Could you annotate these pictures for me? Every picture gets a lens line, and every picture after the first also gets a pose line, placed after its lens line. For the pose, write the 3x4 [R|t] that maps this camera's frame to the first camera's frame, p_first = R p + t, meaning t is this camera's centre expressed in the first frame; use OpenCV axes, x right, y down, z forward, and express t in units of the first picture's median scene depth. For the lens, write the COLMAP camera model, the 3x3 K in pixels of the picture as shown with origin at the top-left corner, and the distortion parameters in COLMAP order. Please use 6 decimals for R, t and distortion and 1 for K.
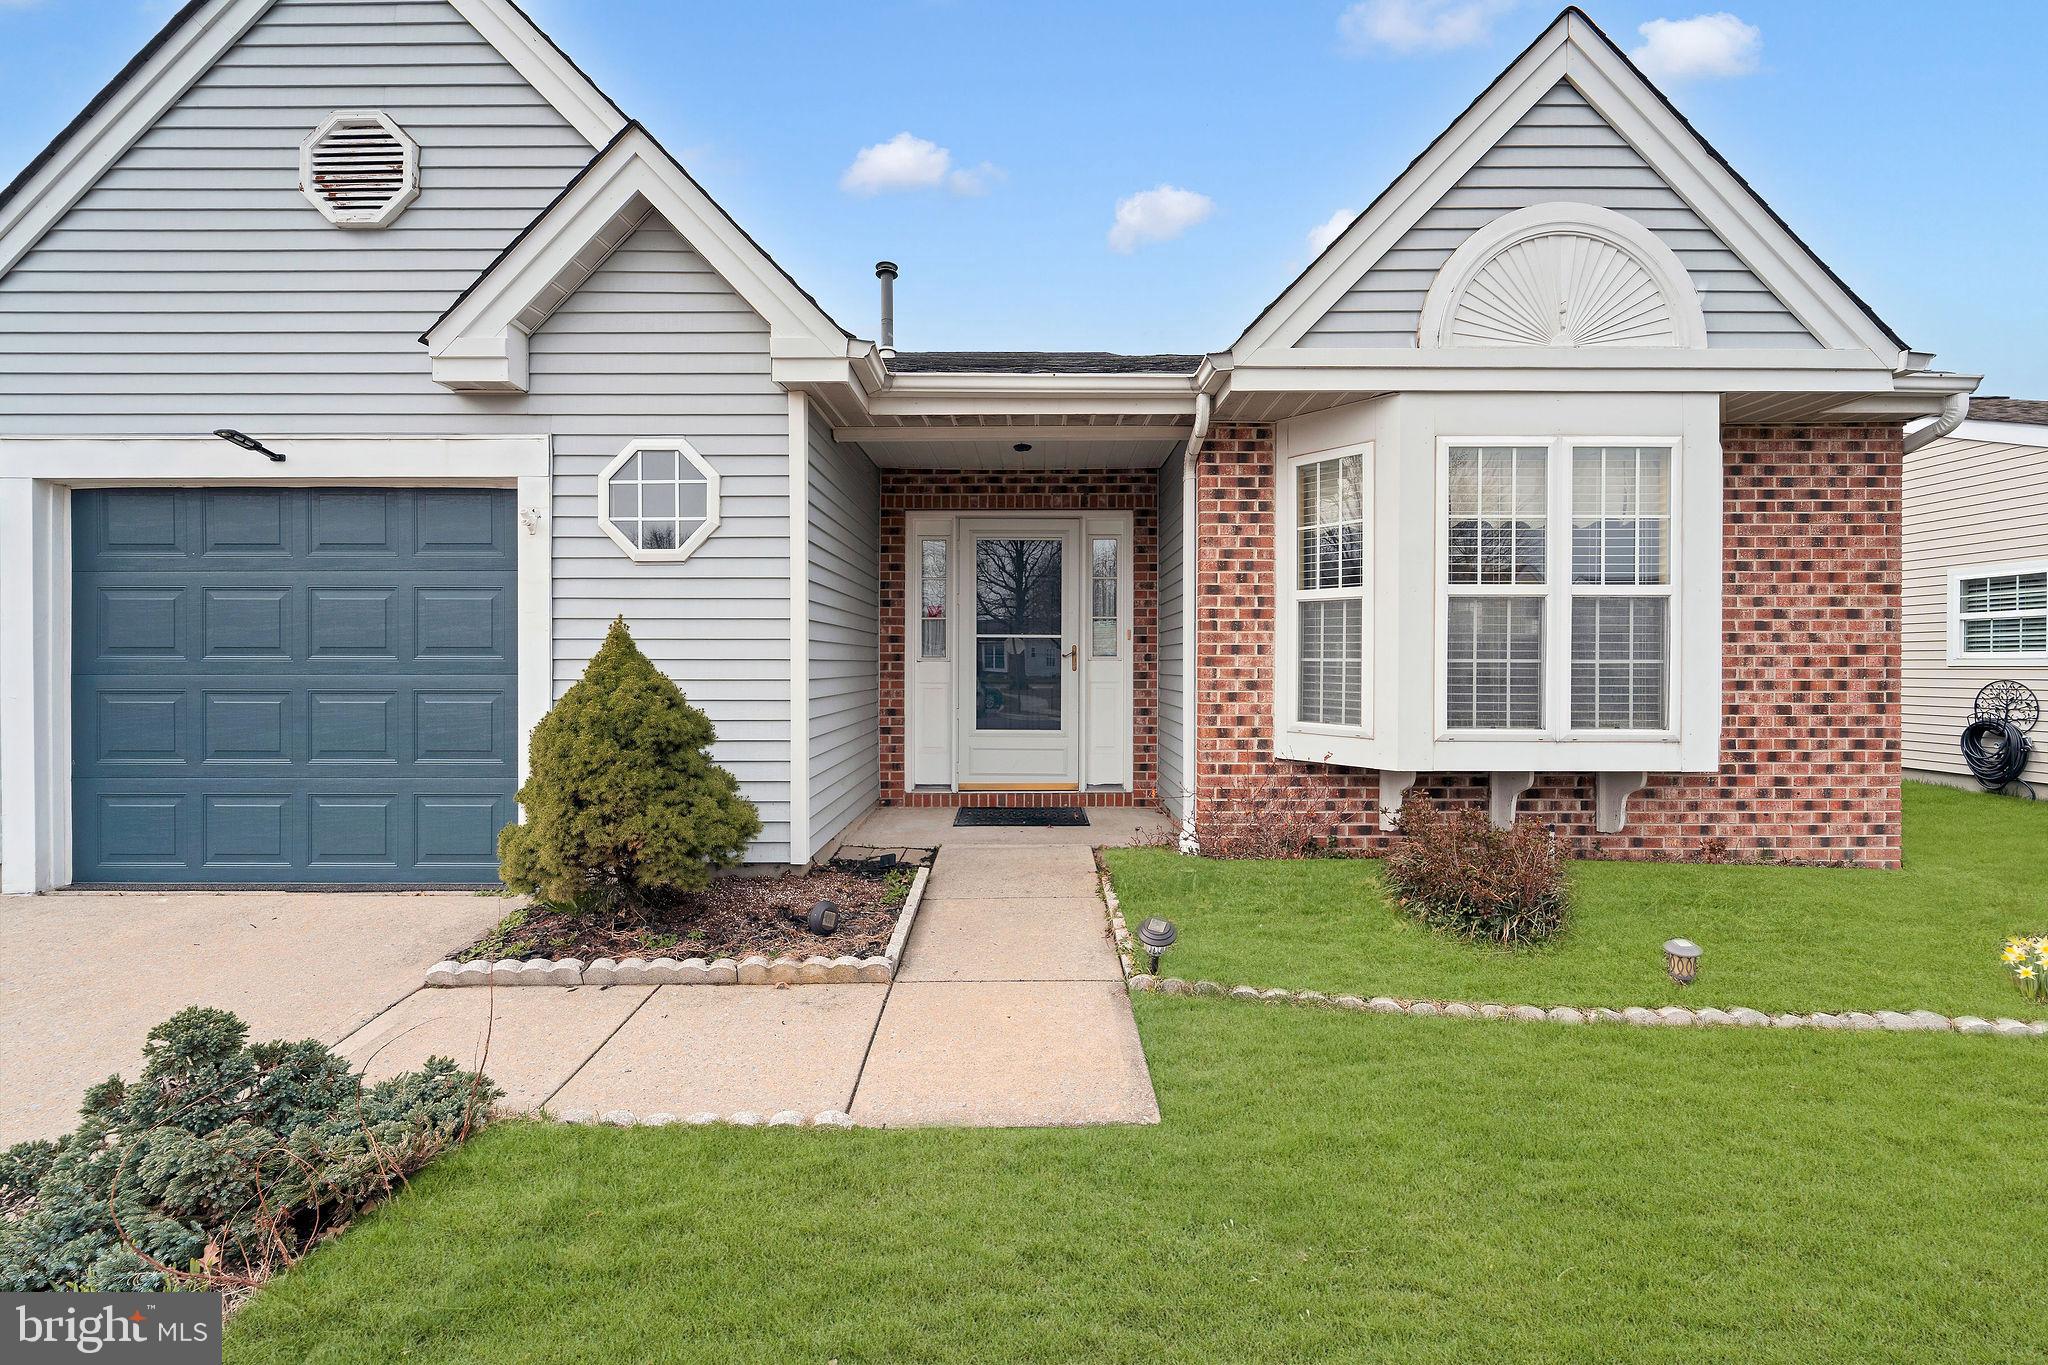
lens RADIAL K [[839.1, 0, 1021.2], [0, 839.1, 697.4], [0, 0, 1]] dist [0.004117, -0.002431]
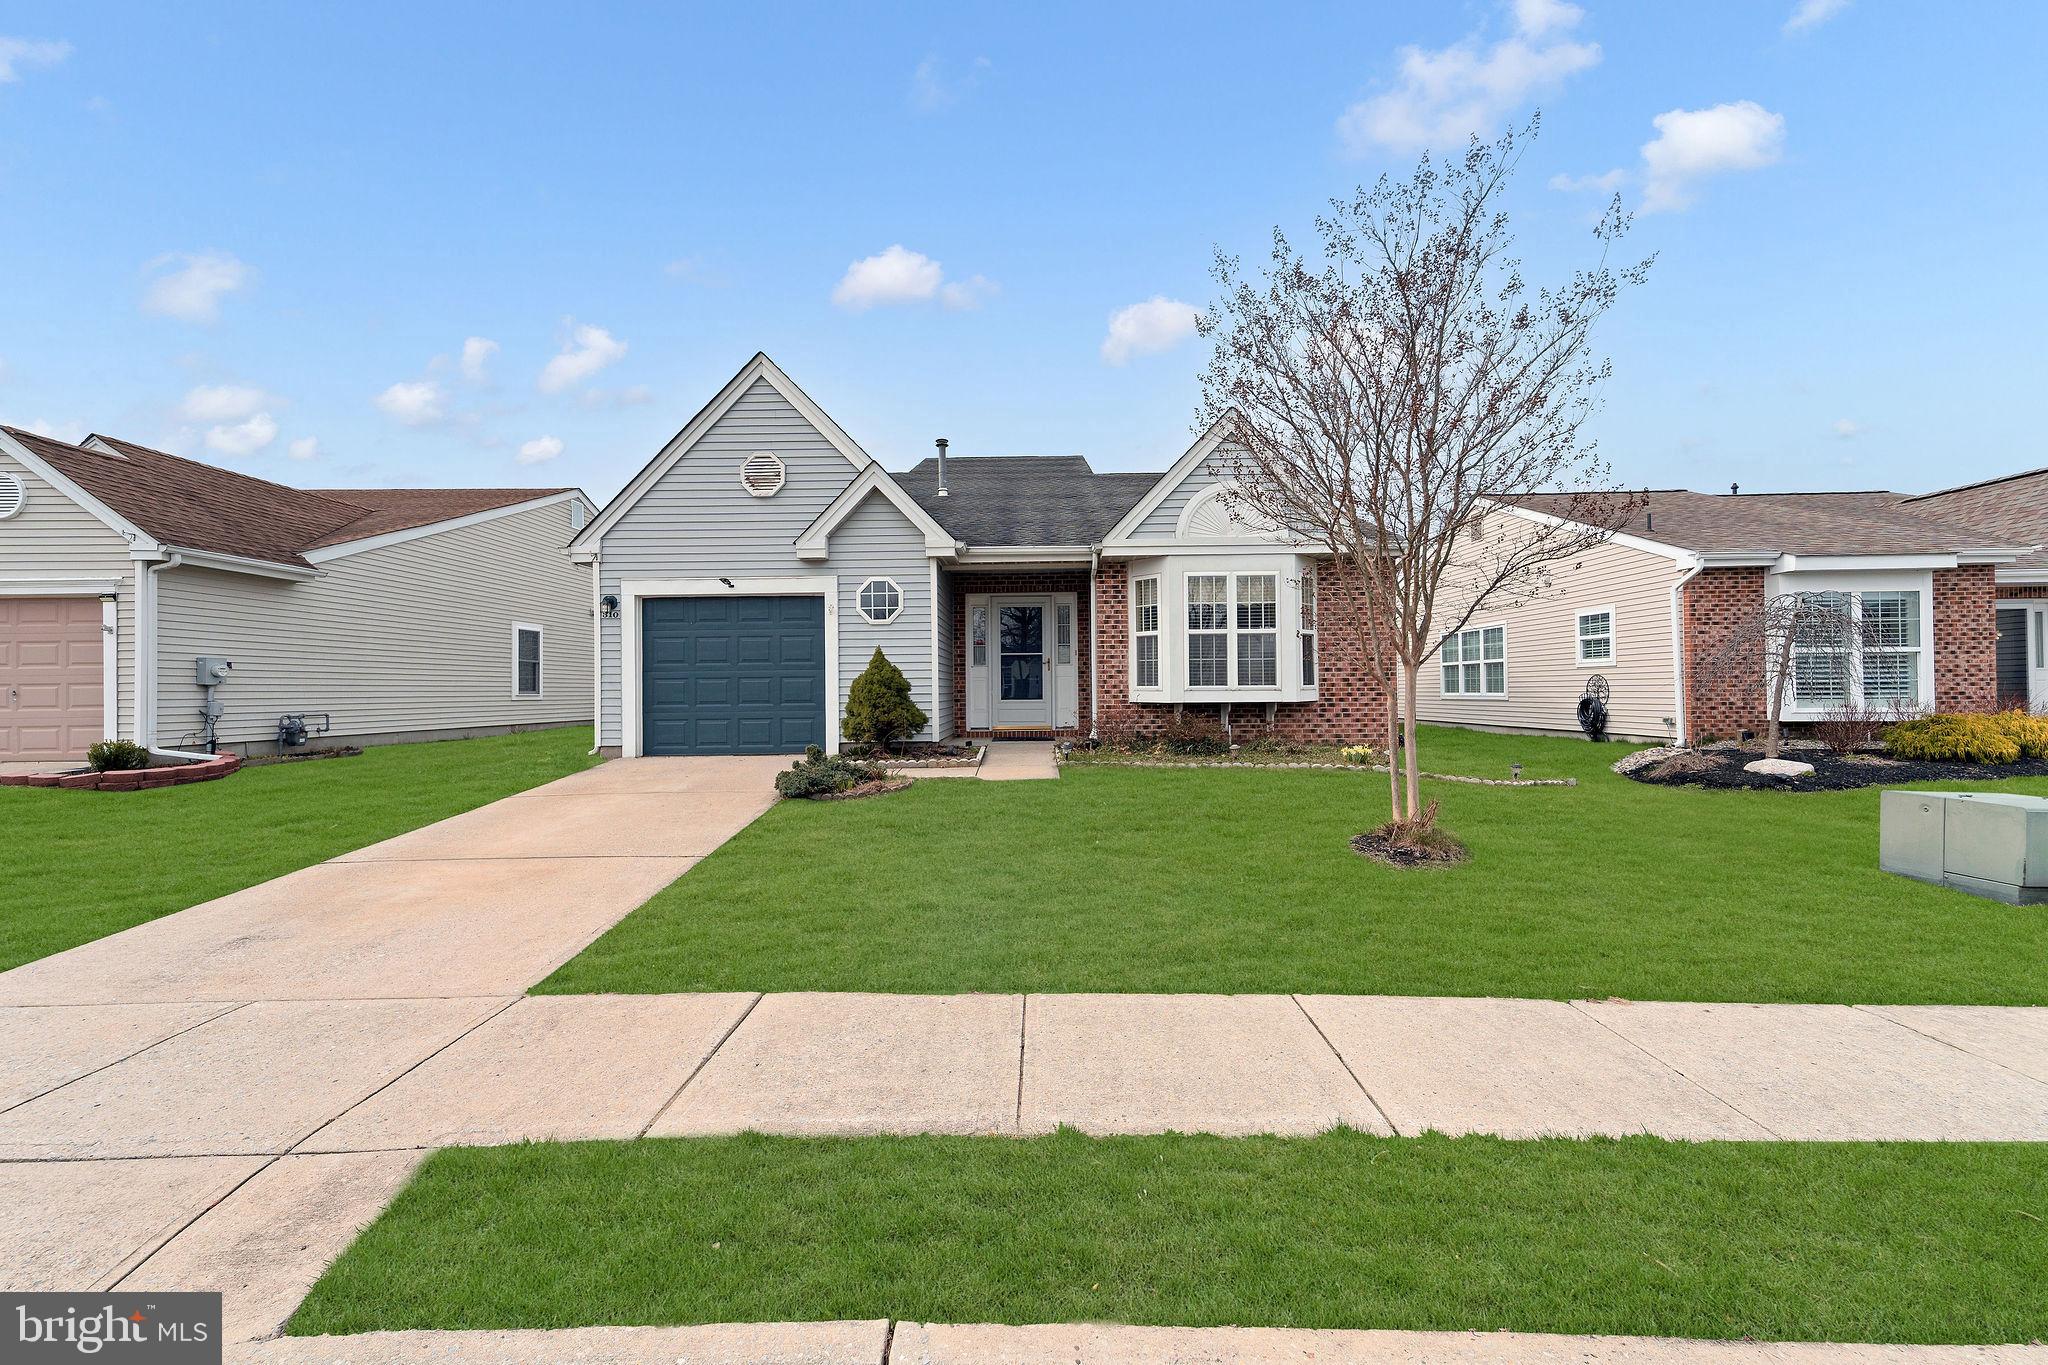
lens RADIAL K [[839.1, 0, 1039.3], [0, 839.1, 689.3], [0, 0, 1]] dist [0.004117, -0.002431]
pose [[0.999810, -0.012675, 0.014810, 0.012878], [0.013304, 0.998979, -0.043167, 0.143950], [-0.014248, 0.043356, 0.998958, -1.465600]]
